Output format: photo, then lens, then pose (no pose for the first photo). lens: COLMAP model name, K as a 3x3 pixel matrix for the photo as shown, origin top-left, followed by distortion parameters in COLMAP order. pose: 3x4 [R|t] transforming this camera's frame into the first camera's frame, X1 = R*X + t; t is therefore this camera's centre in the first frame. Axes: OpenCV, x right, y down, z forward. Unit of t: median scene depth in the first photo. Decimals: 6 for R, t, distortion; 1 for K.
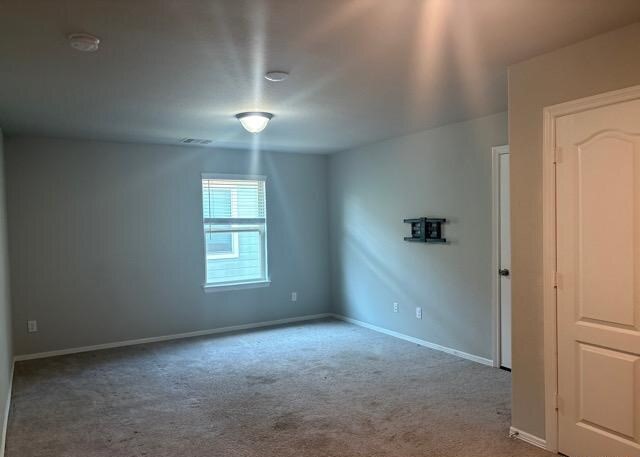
lens RADIAL K [[486.5, 0, 319.6], [0, 486.5, 241.2], [0, 0, 1]] dist [0.040015, -0.042956]
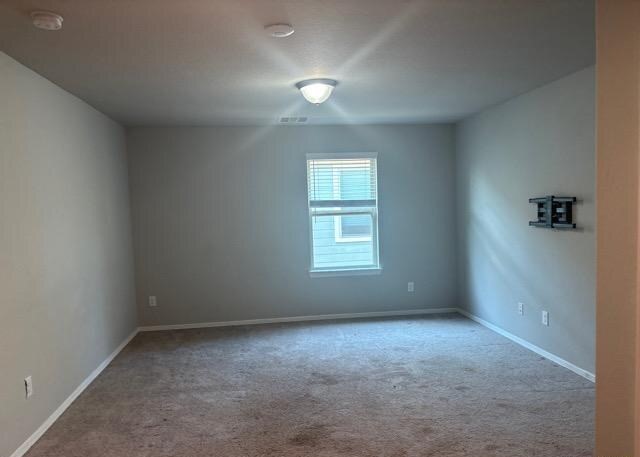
lens RADIAL K [[486.5, 0, 319.6], [0, 486.5, 241.2], [0, 0, 1]] dist [0.040015, -0.042956]
pose [[0.920622, 0.019514, -0.389968, 0.186555], [-0.004247, 0.999192, 0.039973, -0.006643], [0.390433, -0.035144, 0.919960, 0.146640]]
